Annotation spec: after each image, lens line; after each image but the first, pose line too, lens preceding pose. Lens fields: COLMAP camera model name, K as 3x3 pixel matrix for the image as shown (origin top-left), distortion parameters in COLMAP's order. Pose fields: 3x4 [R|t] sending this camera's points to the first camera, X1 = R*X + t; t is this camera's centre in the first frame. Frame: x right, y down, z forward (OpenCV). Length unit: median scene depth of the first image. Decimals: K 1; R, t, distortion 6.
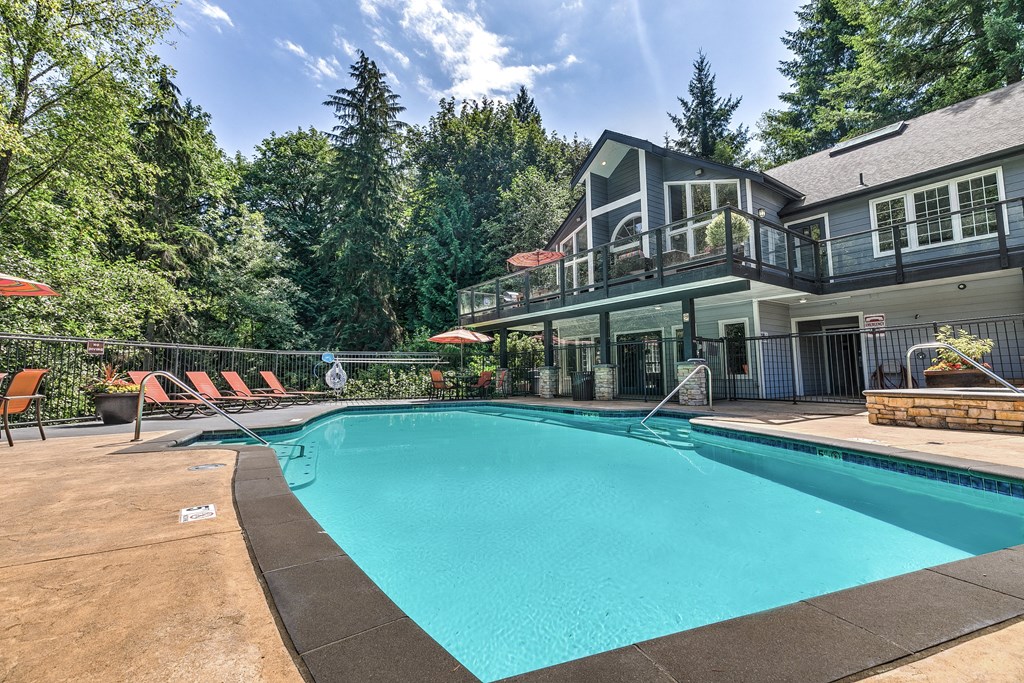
lens RADIAL K [[468.0, 0, 508.6], [0, 468.0, 339.7], [0, 0, 1]] dist [0.015219, -0.013458]
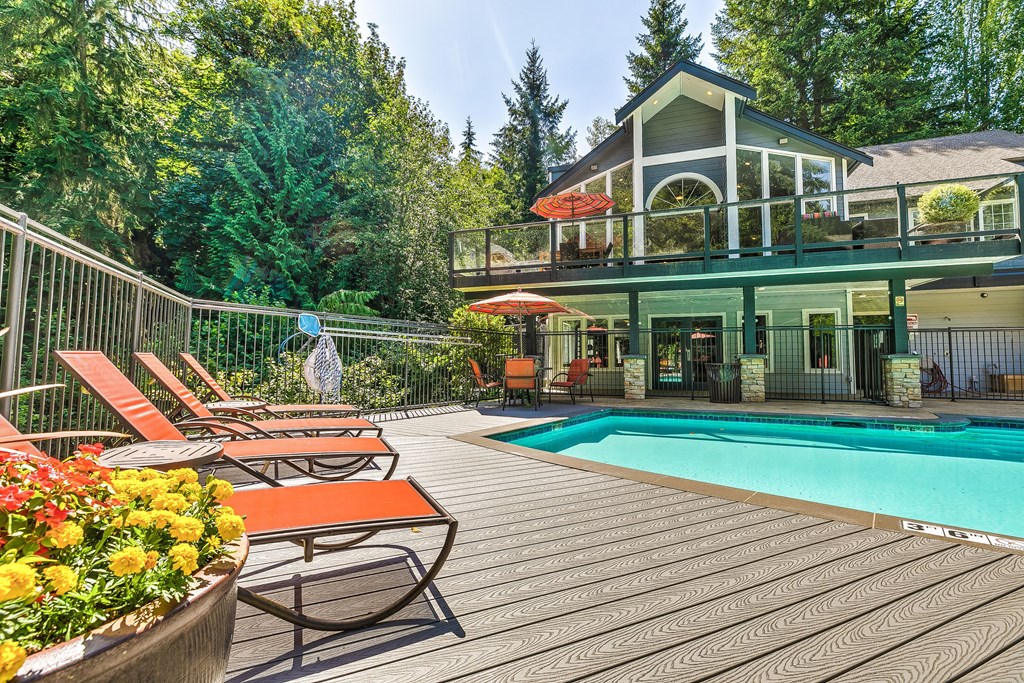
lens RADIAL K [[468.0, 0, 508.6], [0, 468.0, 339.7], [0, 0, 1]] dist [0.015219, -0.013458]
pose [[0.824426, 0.042171, 0.564396, -0.476617], [-0.054956, 0.998473, 0.005671, 0.039617], [-0.563295, -0.035692, 0.825485, 0.514871]]
